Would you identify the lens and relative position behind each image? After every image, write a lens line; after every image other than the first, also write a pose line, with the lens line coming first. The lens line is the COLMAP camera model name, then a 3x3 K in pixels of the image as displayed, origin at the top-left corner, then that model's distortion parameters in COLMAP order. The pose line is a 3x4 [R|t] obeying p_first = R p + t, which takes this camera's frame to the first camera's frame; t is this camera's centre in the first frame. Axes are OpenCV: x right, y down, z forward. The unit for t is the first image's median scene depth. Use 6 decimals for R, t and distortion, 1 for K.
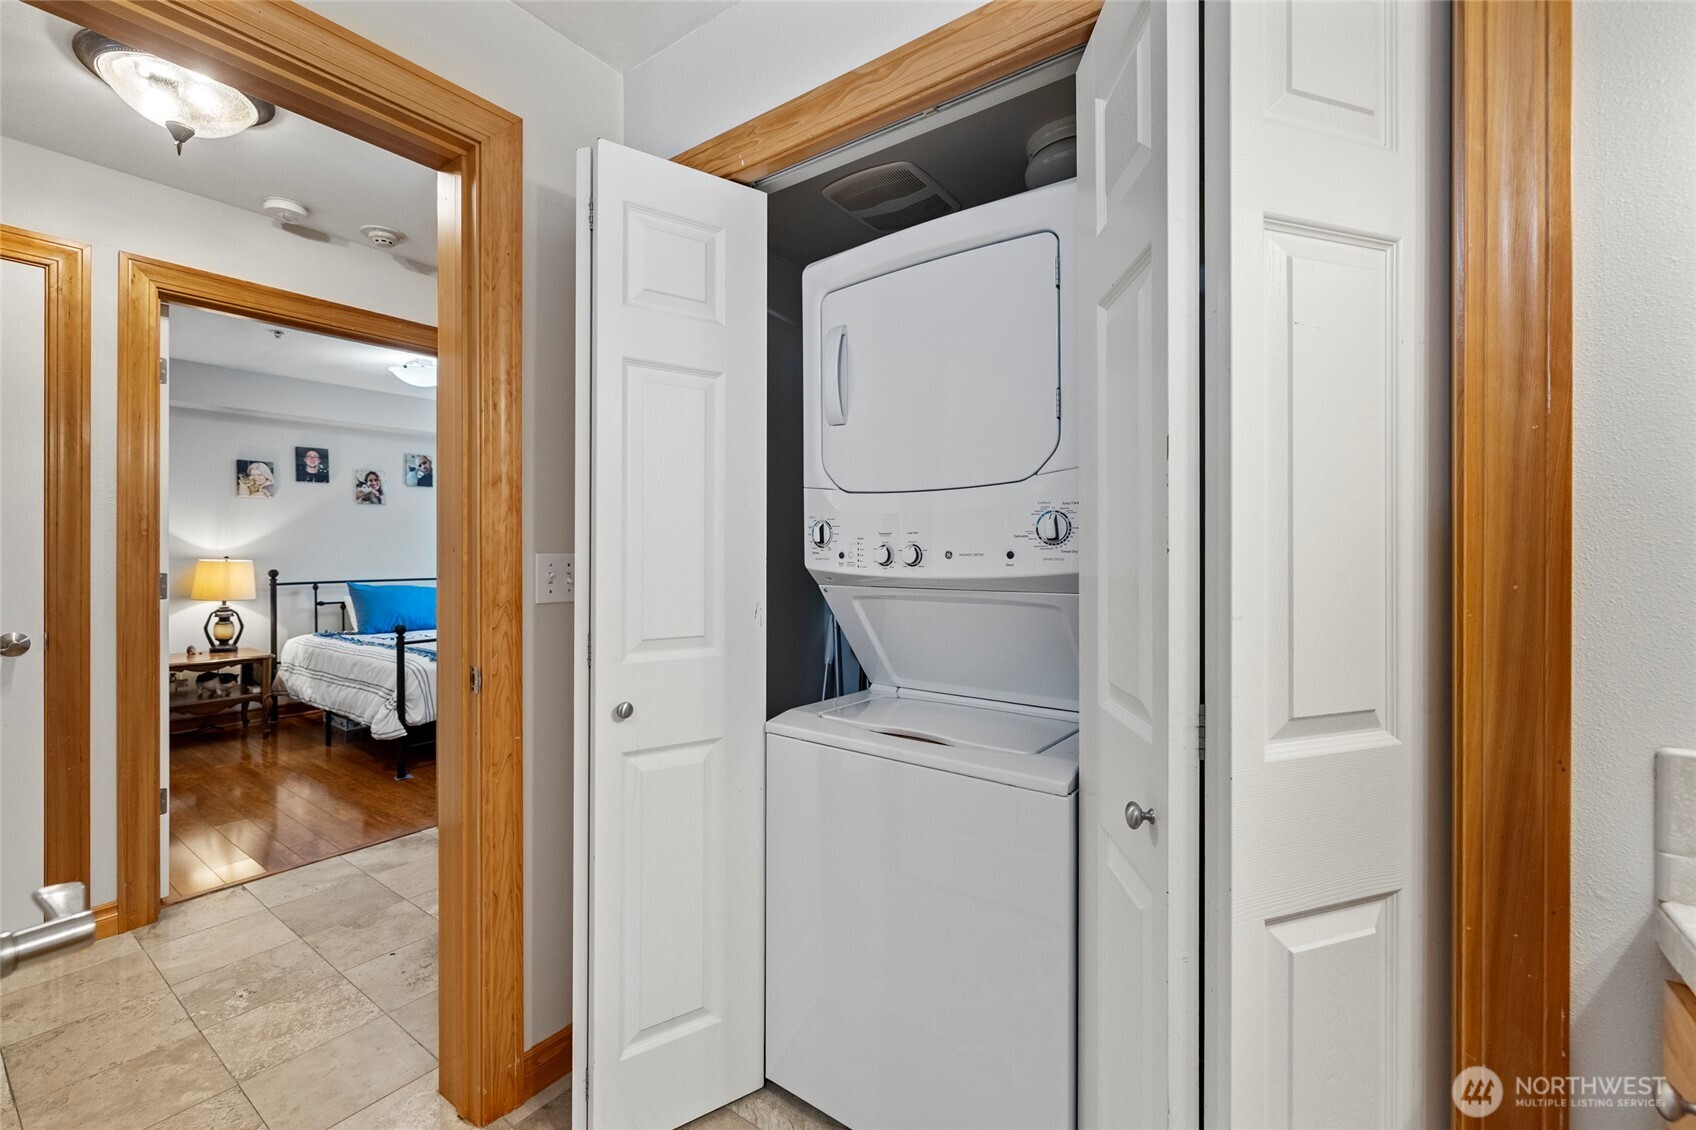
lens RADIAL K [[714.0, 0, 838.8], [0, 714.0, 551.5], [0, 0, 1]] dist [0.000993, -0.000259]
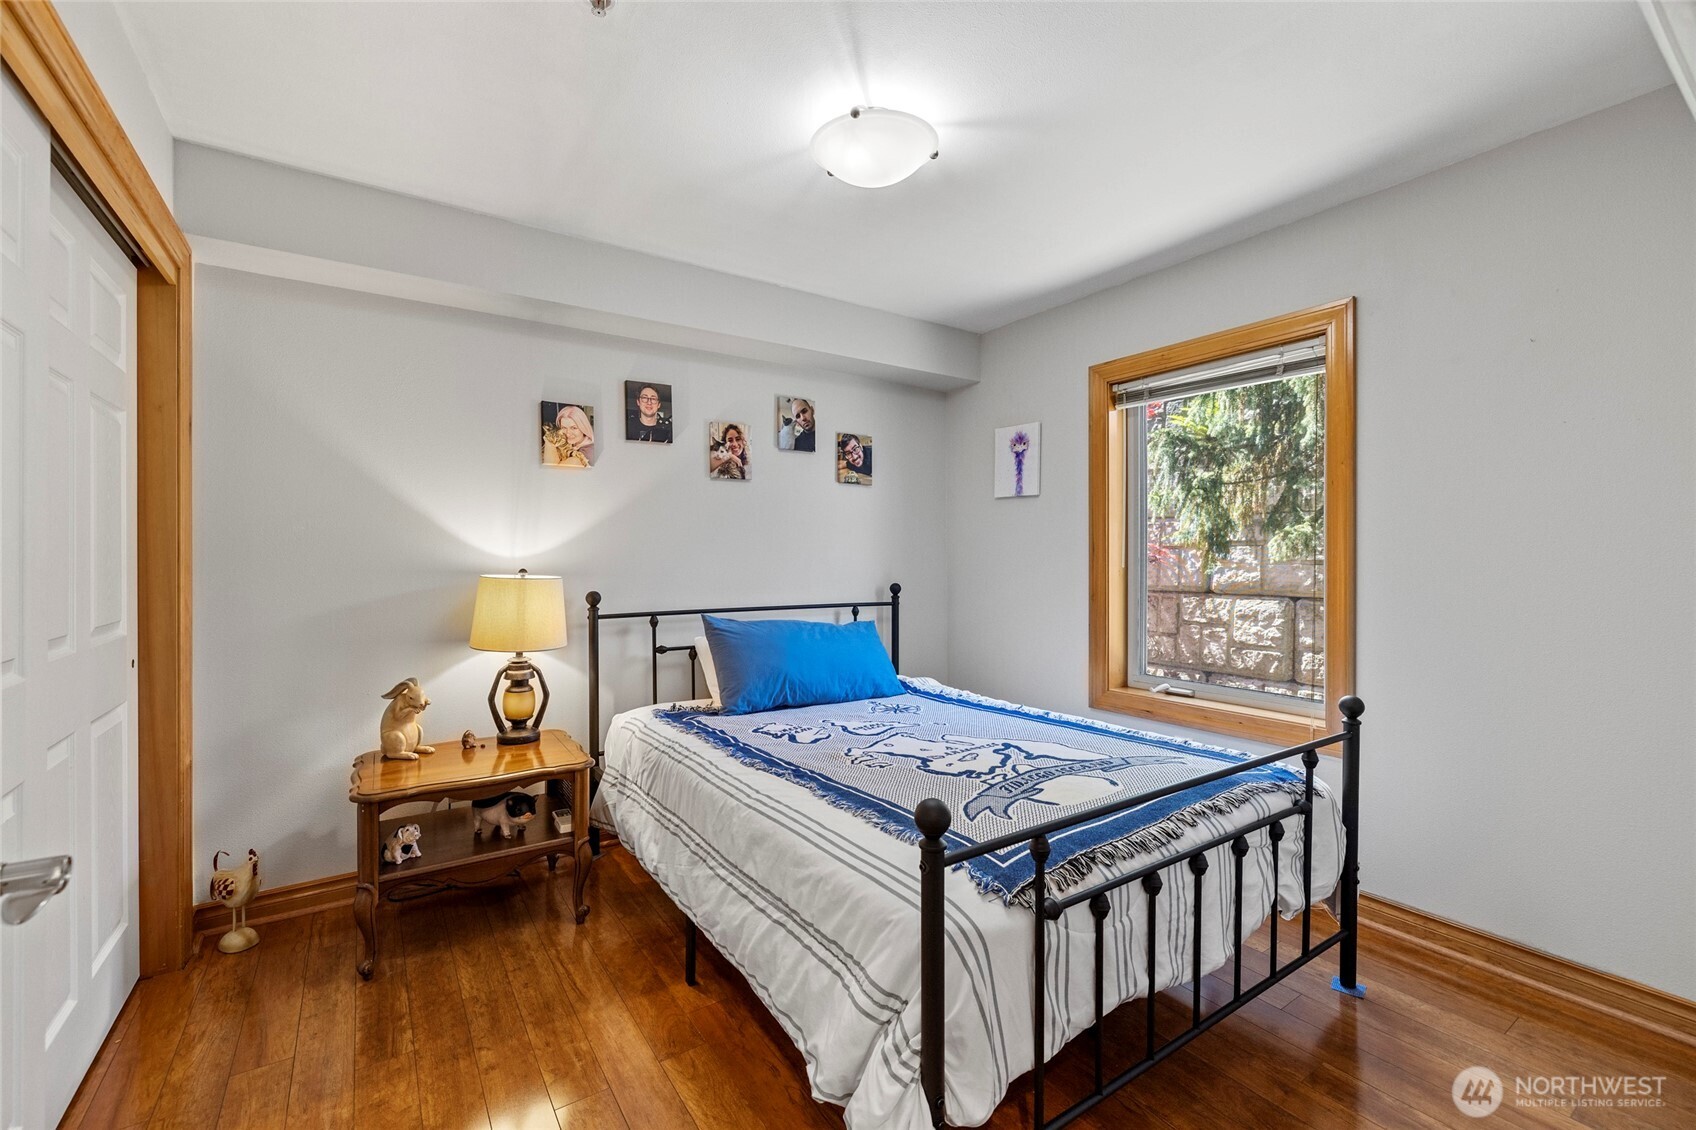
lens RADIAL K [[714.0, 0, 848.3], [0, 714.0, 562.4], [0, 0, 1]] dist [0.000993, -0.000259]
pose [[0.946071, 0.005005, -0.323921, -0.410524], [-0.002348, 0.999960, 0.008592, -0.003553], [0.323951, -0.007368, 0.946045, 0.521713]]
